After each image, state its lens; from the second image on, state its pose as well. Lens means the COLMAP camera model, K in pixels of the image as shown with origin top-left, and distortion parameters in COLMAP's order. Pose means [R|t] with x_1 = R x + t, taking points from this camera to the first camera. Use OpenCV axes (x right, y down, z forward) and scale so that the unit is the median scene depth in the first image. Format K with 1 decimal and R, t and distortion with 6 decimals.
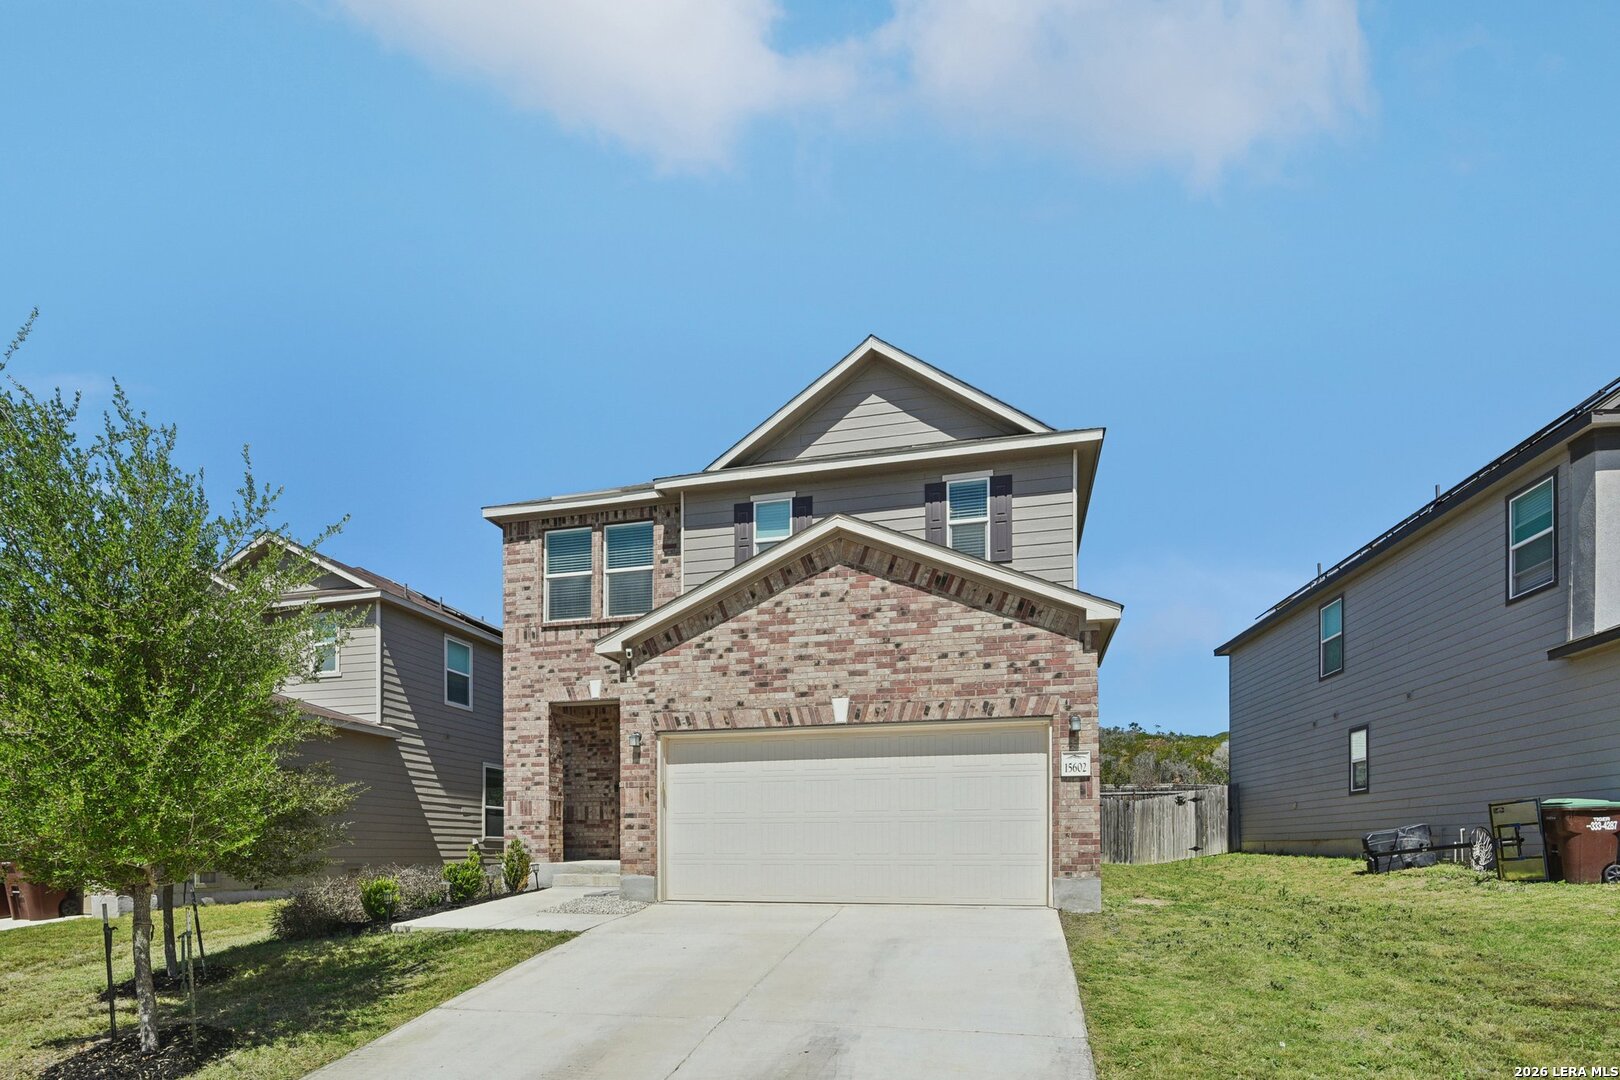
lens RADIAL K [[751.4, 0, 798.6], [0, 751.4, 538.9], [0, 0, 1]] dist [-0.011064, -0.000018]
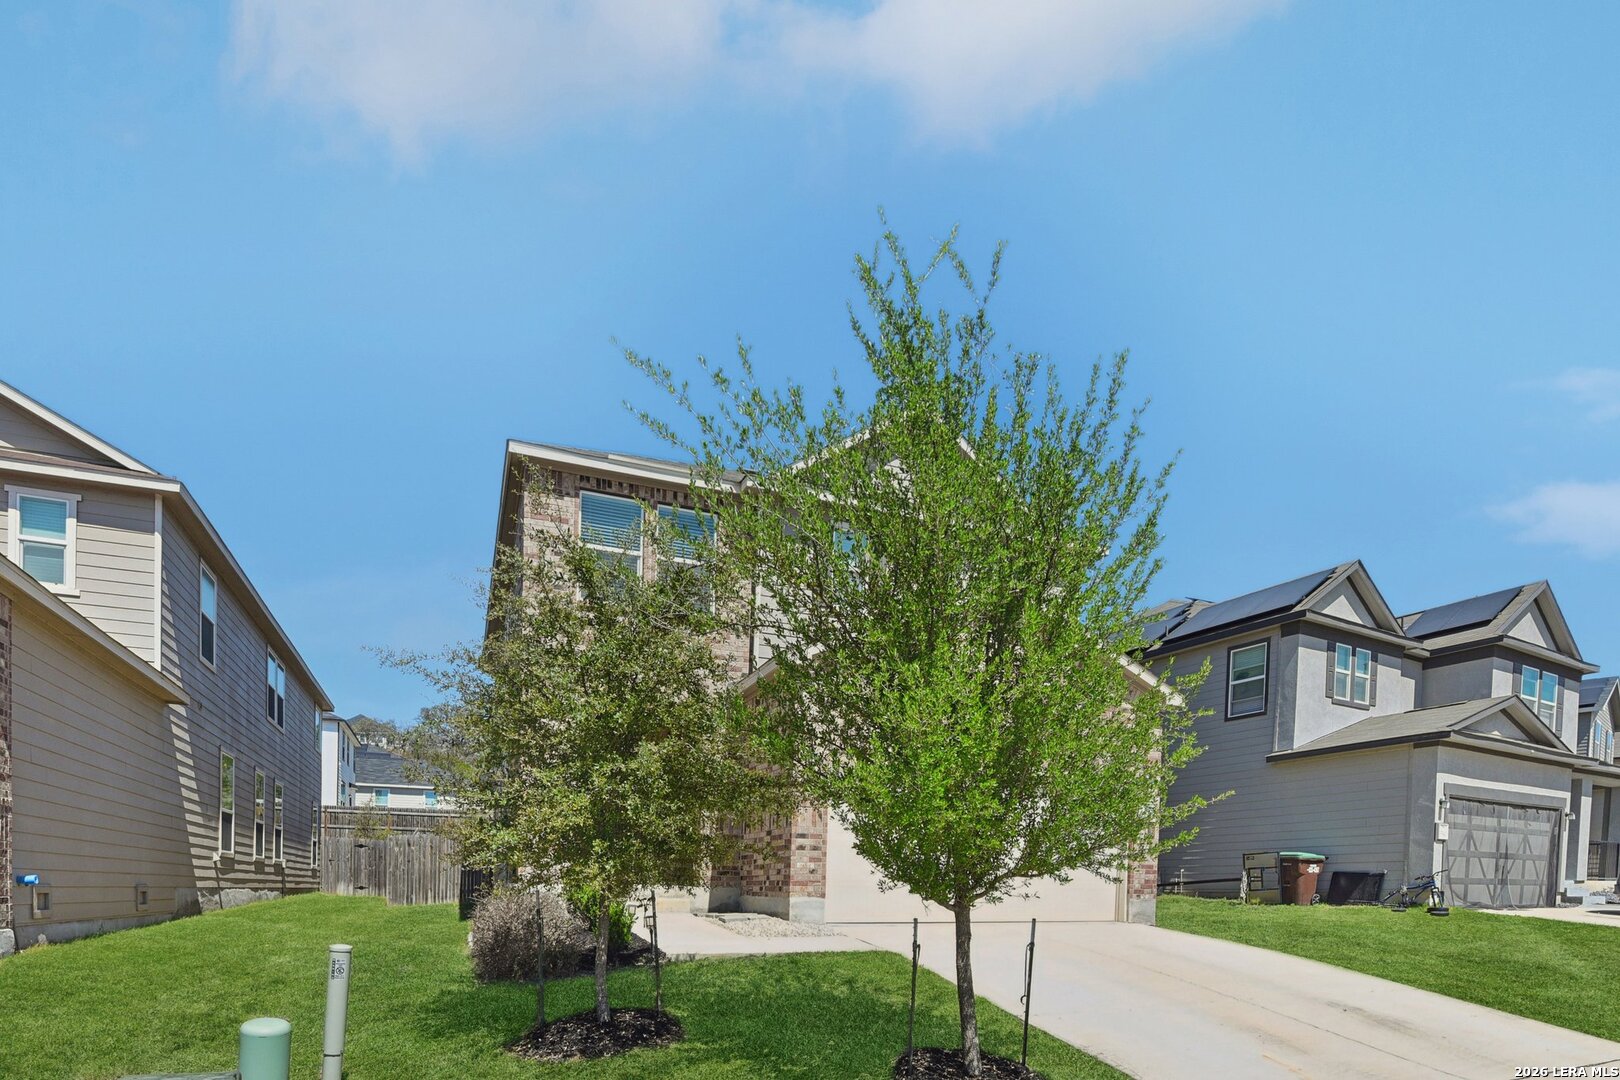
lens RADIAL K [[798.2, 0, 810.0], [0, 798.2, 571.0], [0, 0, 1]] dist [-0.016926, -0.000349]
pose [[0.819152, 0.221309, 0.529162, -0.824776], [-0.229347, 0.971983, -0.051474, 0.091327], [-0.525728, -0.079197, 0.846958, 0.163150]]
